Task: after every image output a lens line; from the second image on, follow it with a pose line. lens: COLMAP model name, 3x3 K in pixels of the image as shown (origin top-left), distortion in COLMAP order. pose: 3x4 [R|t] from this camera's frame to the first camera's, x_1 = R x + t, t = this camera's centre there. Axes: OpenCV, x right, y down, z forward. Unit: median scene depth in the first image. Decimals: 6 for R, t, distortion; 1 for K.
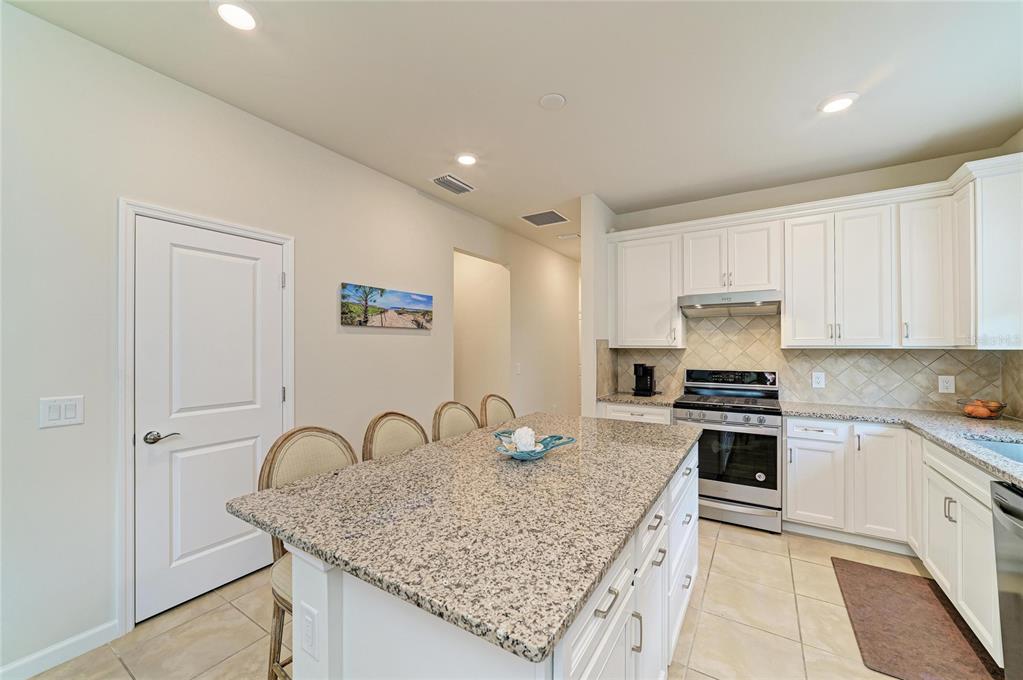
lens RADIAL K [[392.2, 0, 515.4], [0, 392.2, 345.0], [0, 0, 1]] dist [-0.020898, 0.007444]
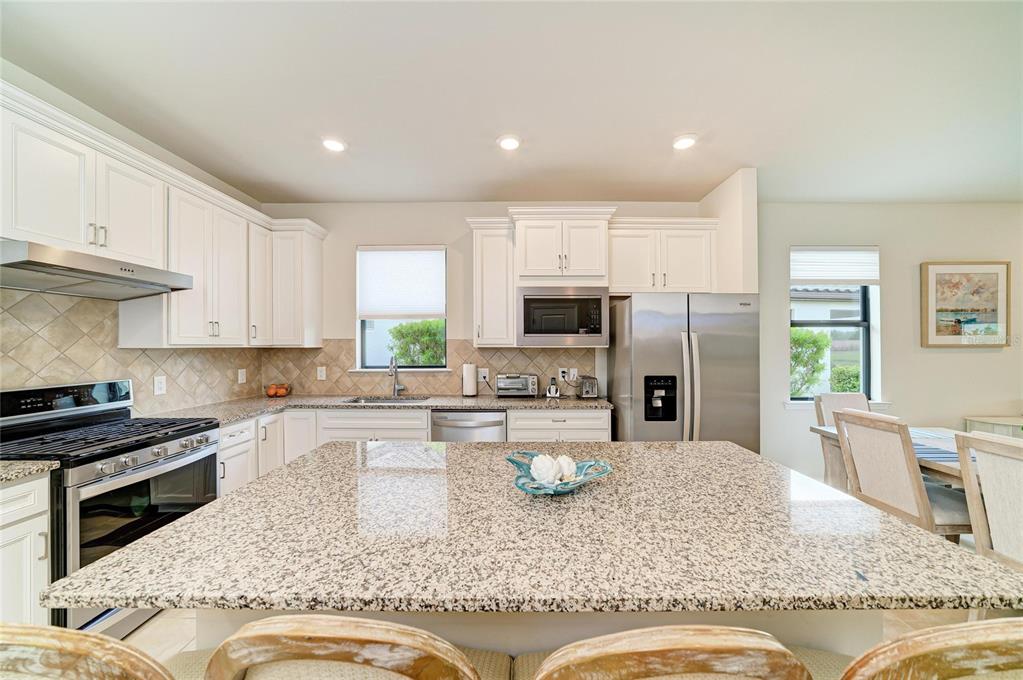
lens RADIAL K [[361.1, 0, 516.1], [0, 361.1, 345.1], [0, 0, 1]] dist [-0.025557, 0.007185]
pose [[-0.528407, 0.001972, 0.848989, -0.287429], [-0.004189, 0.999979, -0.004931, 0.003504], [-0.848981, -0.006162, -0.528388, 0.770853]]
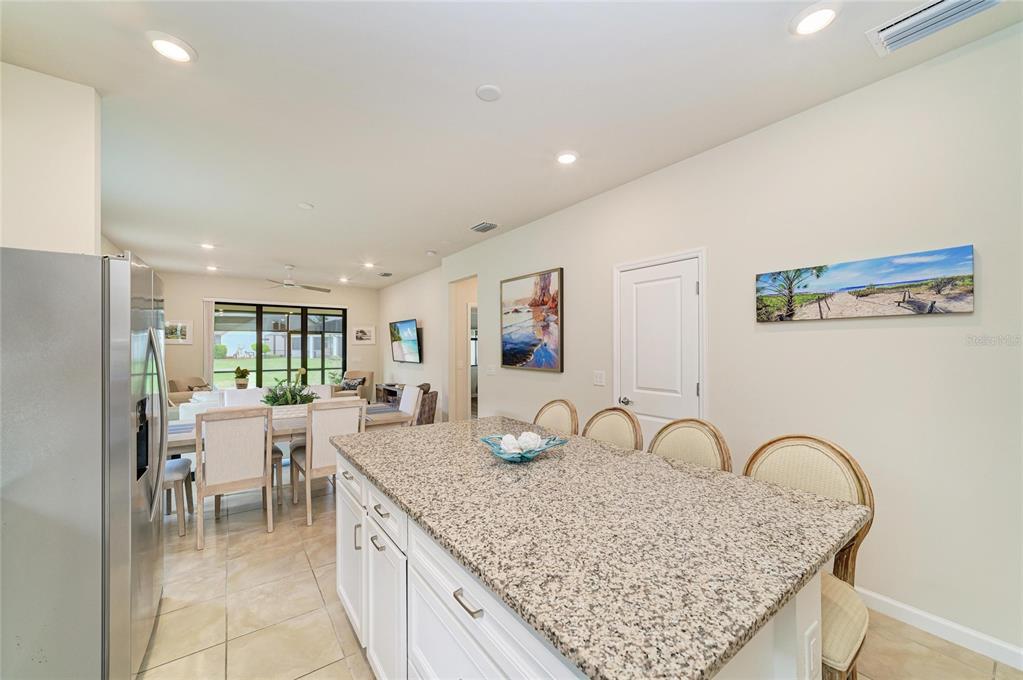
lens RADIAL K [[392.2, 0, 515.4], [0, 392.2, 345.0], [0, 0, 1]] dist [-0.020898, 0.007444]
pose [[-0.363388, -0.003652, -0.931631, 0.514421], [0.006728, 0.999956, -0.006544, 0.001036], [0.931614, -0.008645, -0.363347, 0.726481]]
